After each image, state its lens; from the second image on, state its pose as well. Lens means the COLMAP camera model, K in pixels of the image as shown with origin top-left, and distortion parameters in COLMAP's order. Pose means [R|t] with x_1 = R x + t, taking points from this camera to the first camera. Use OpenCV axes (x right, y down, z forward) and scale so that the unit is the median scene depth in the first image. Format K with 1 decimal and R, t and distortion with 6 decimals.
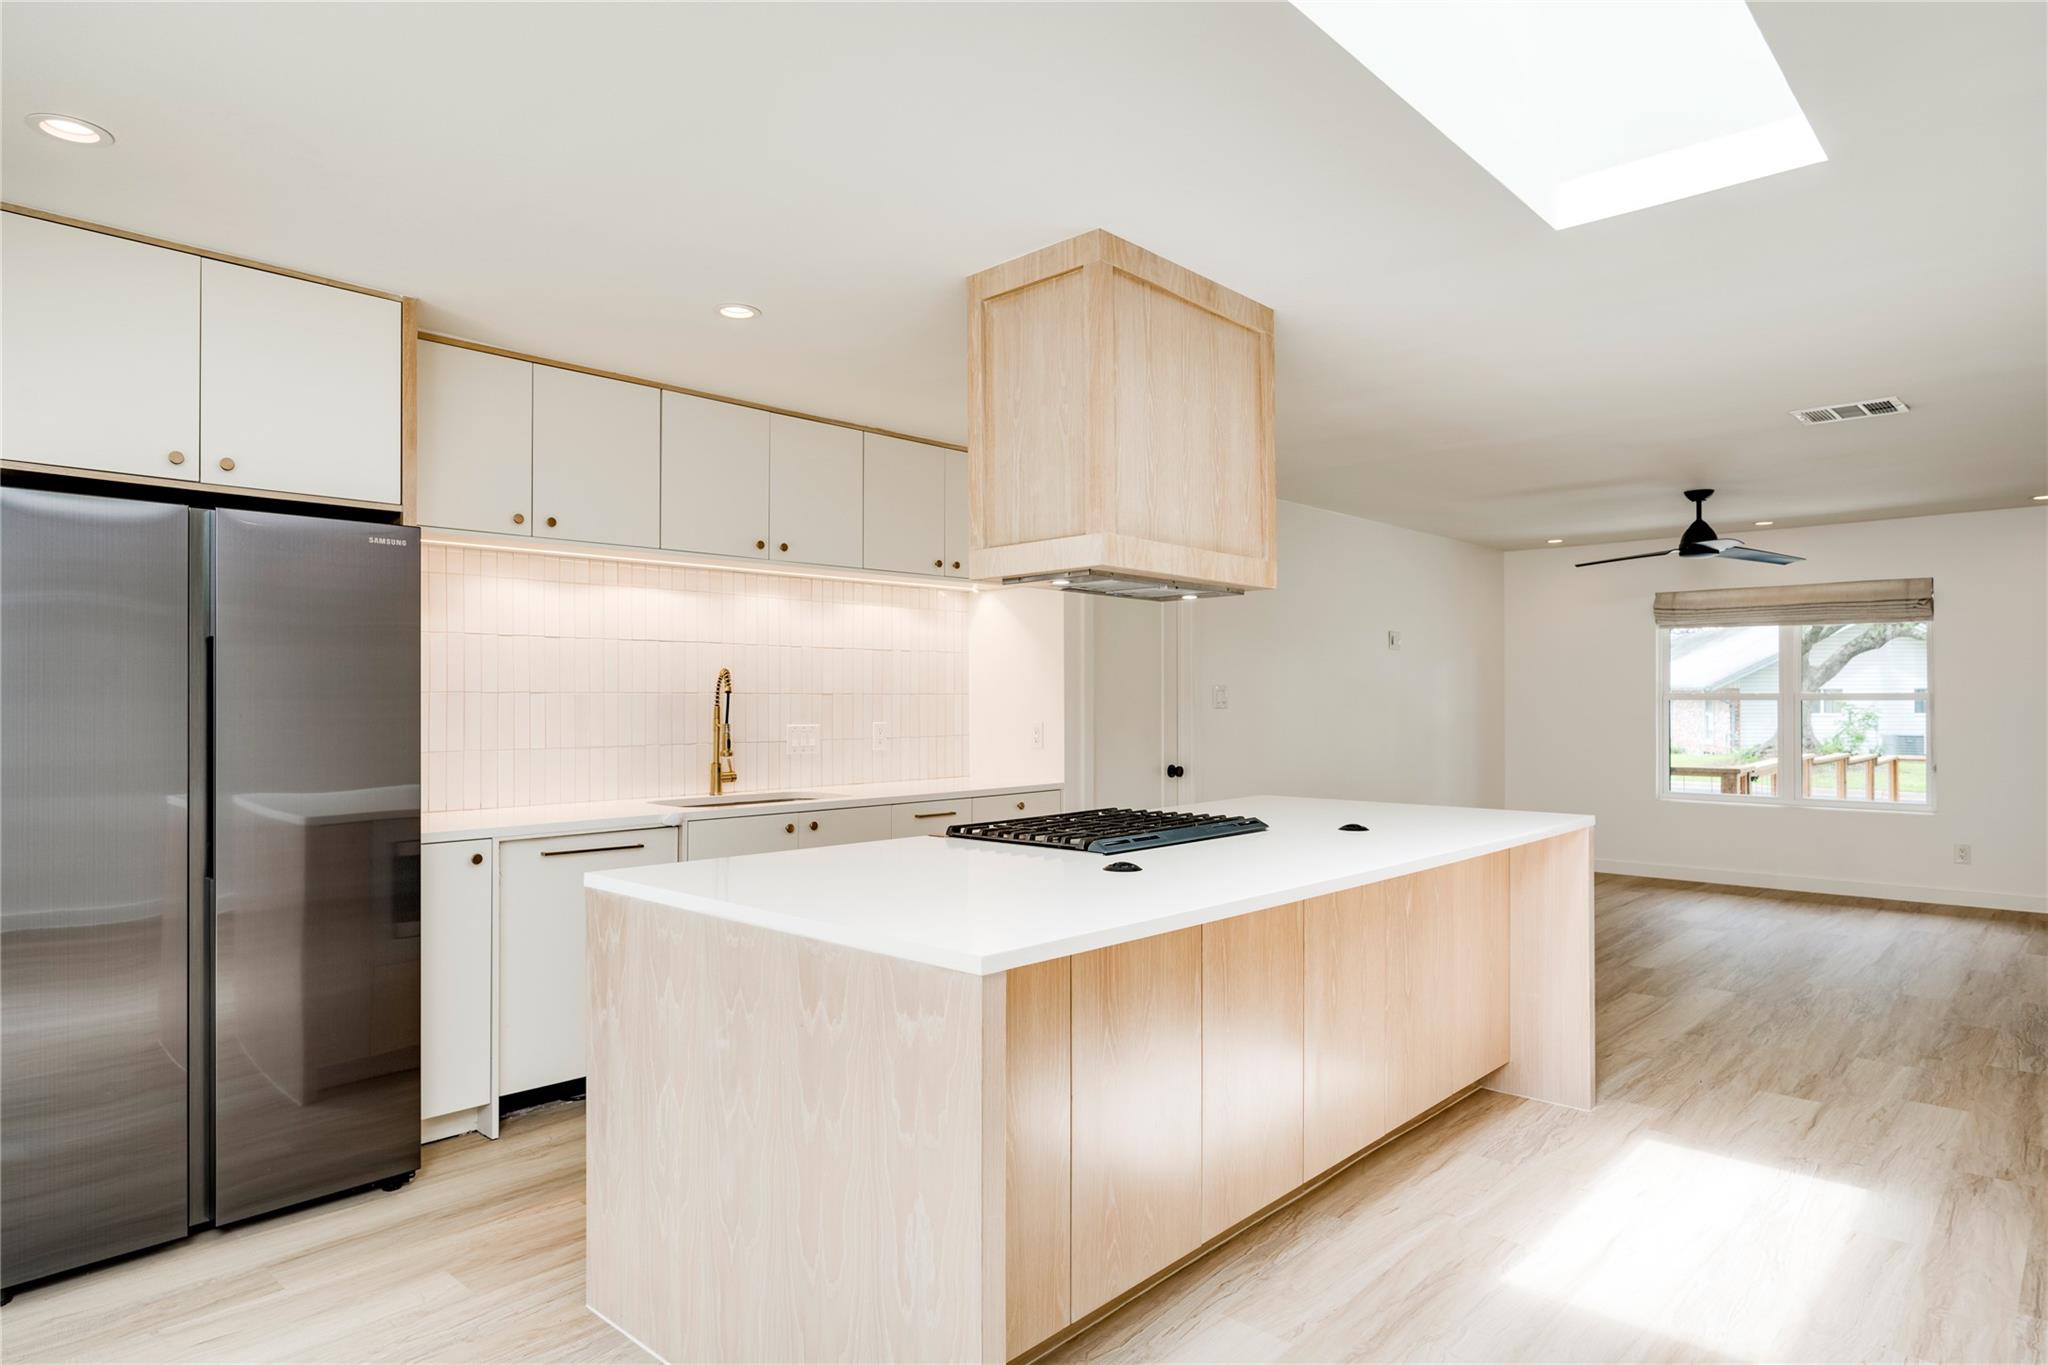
lens RADIAL K [[1225.0, 0, 1020.9], [0, 1225.0, 687.8], [0, 0, 1]] dist [-0.005672, 0.002323]
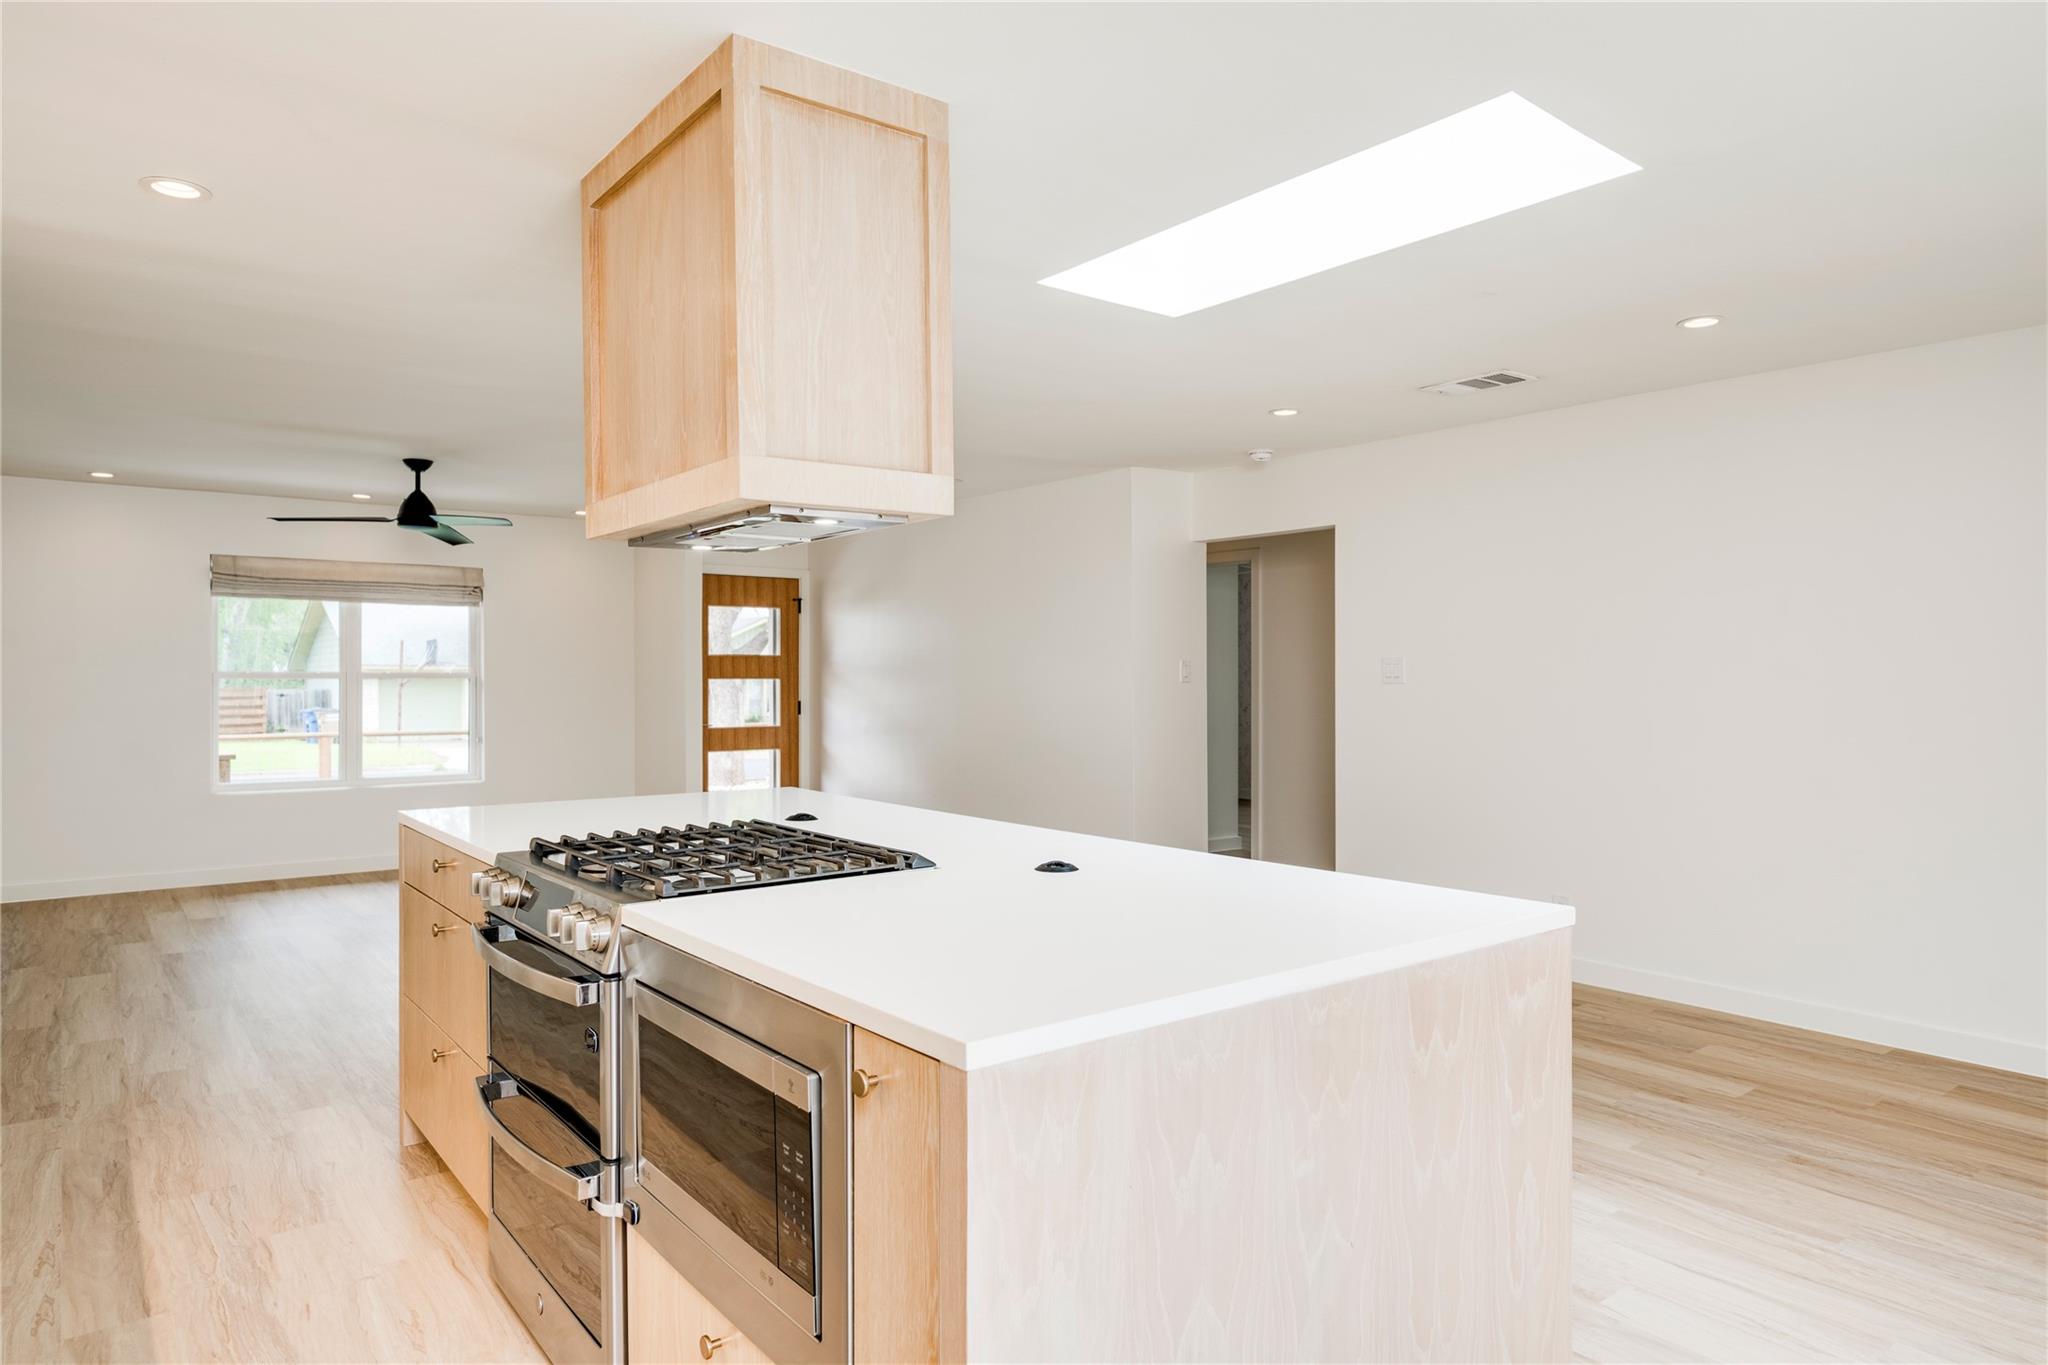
lens RADIAL K [[1225.0, 0, 1088.0], [0, 1225.0, 680.7], [0, 0, 1]] dist [-0.005672, 0.002323]
pose [[0.126755, -0.002256, 0.991931, -0.678982], [-0.009547, 0.999948, 0.003494, 0.006319], [-0.991888, -0.009913, 0.126727, 0.736148]]
